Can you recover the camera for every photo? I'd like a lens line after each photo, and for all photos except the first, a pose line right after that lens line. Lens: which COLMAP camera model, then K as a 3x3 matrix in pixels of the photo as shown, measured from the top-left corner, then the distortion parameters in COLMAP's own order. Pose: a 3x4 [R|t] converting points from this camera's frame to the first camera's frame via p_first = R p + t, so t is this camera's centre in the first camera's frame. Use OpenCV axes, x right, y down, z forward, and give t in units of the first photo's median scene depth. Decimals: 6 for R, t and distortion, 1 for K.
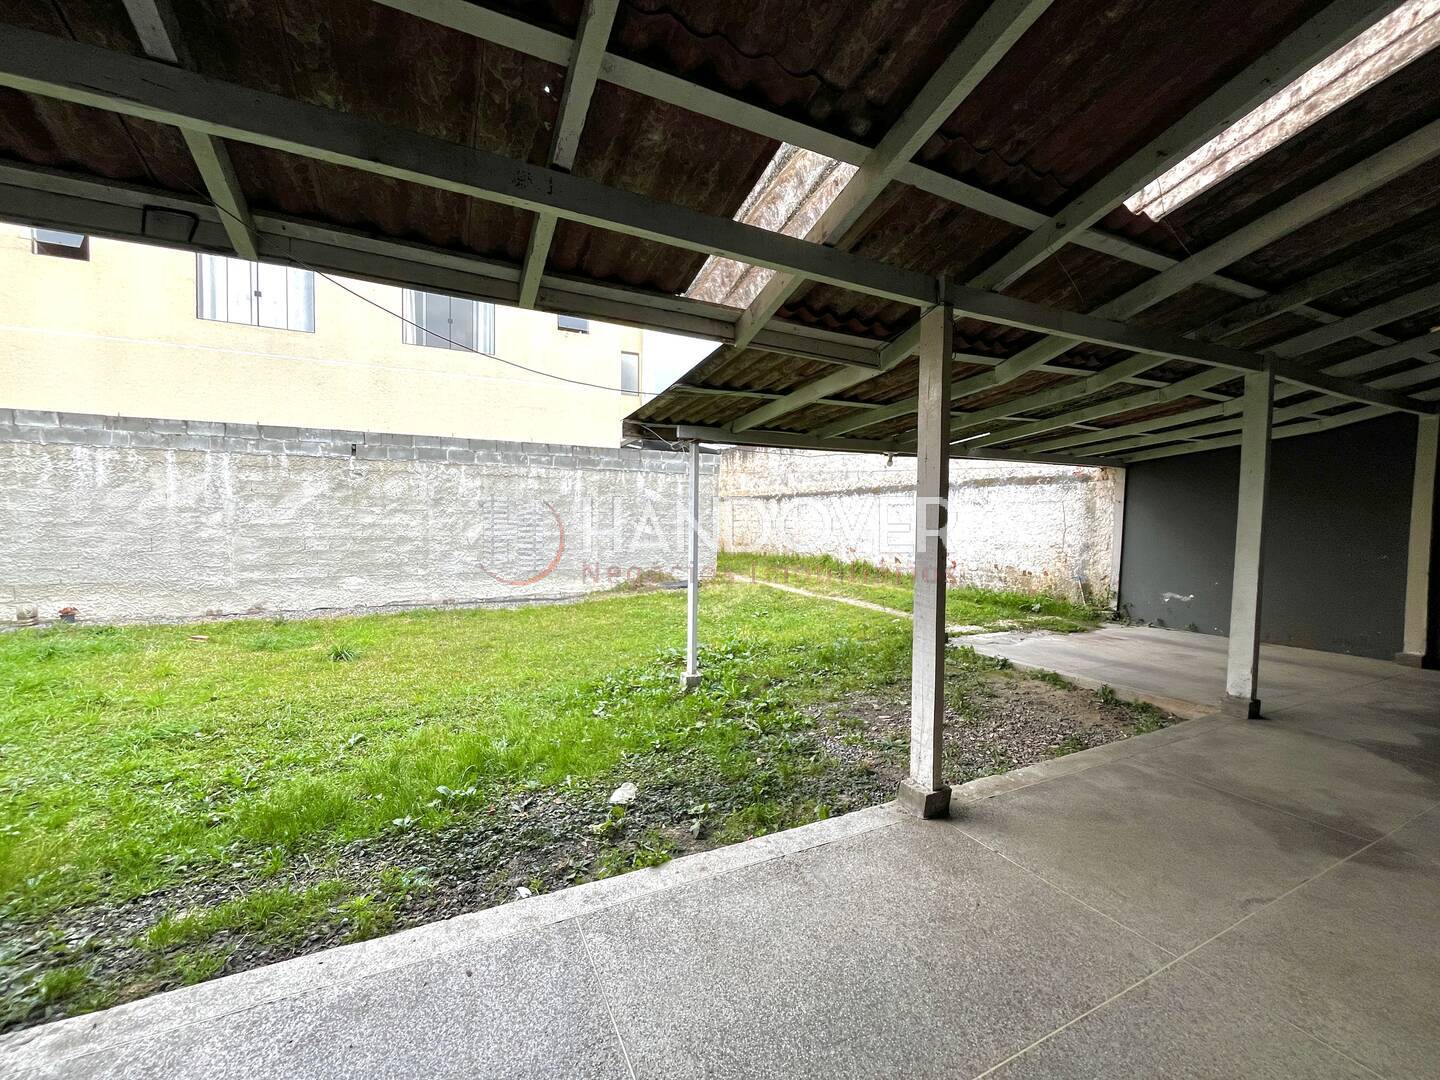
lens RADIAL K [[578.5, 0, 720.0], [0, 578.5, 540.0], [0, 0, 1]] dist [-0.000785, -0.000151]
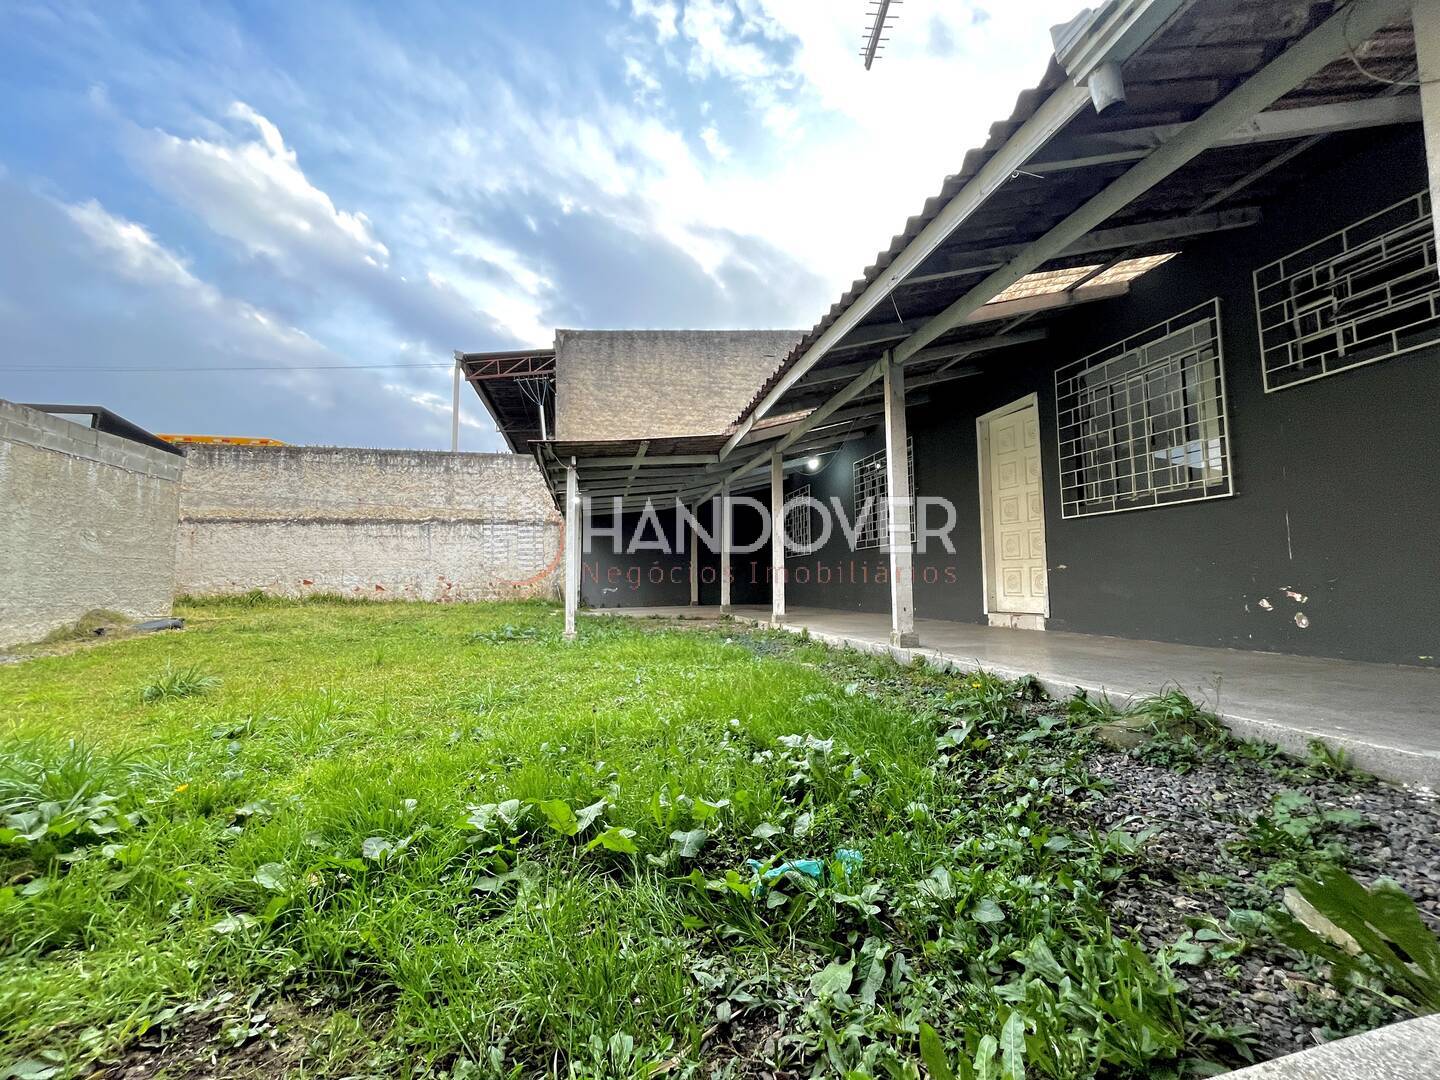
lens RADIAL K [[578.5, 0, 720.0], [0, 578.5, 540.0], [0, 0, 1]] dist [-0.000785, -0.000151]
pose [[0.240120, 0.058578, 0.968974, -0.606805], [0.052690, 0.995920, -0.073264, 0.060622], [-0.969312, 0.068648, 0.236054, 0.136911]]
